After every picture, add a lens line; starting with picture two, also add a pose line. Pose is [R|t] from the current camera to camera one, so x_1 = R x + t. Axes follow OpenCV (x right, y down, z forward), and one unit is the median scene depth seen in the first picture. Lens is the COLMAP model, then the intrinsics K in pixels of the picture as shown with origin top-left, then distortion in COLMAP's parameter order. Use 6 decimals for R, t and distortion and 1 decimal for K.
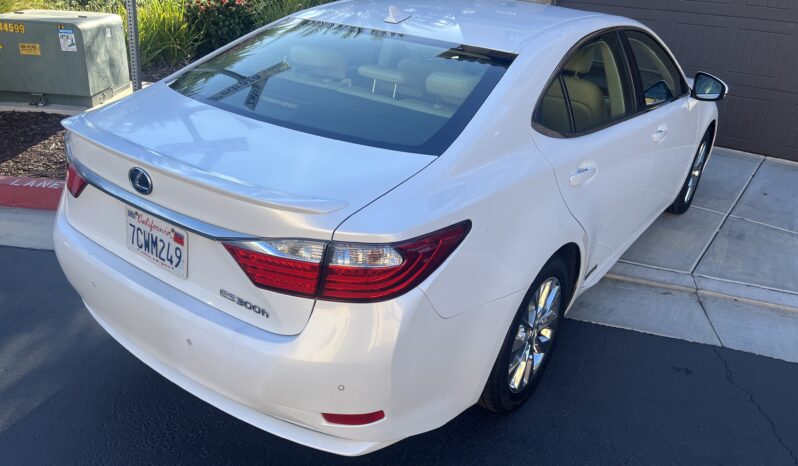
lens RADIAL K [[601.0, 0, 398.4], [0, 601.0, 248.7], [0, 0, 1]] dist [0.045977, -0.041254]
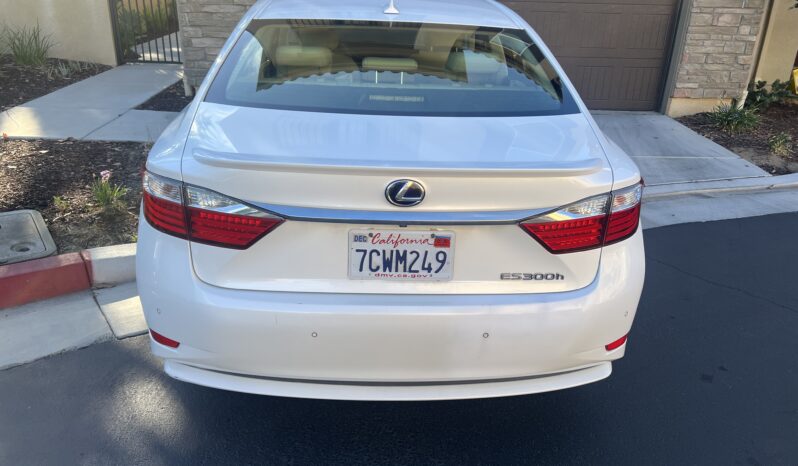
lens RADIAL K [[601.0, 0, 398.4], [0, 601.0, 248.7], [0, 0, 1]] dist [0.045977, -0.041254]
pose [[0.779517, -0.290695, 0.554842, -0.739250], [0.288606, 0.952847, 0.093747, -0.090370], [-0.555931, 0.087054, 0.826657, 0.181506]]
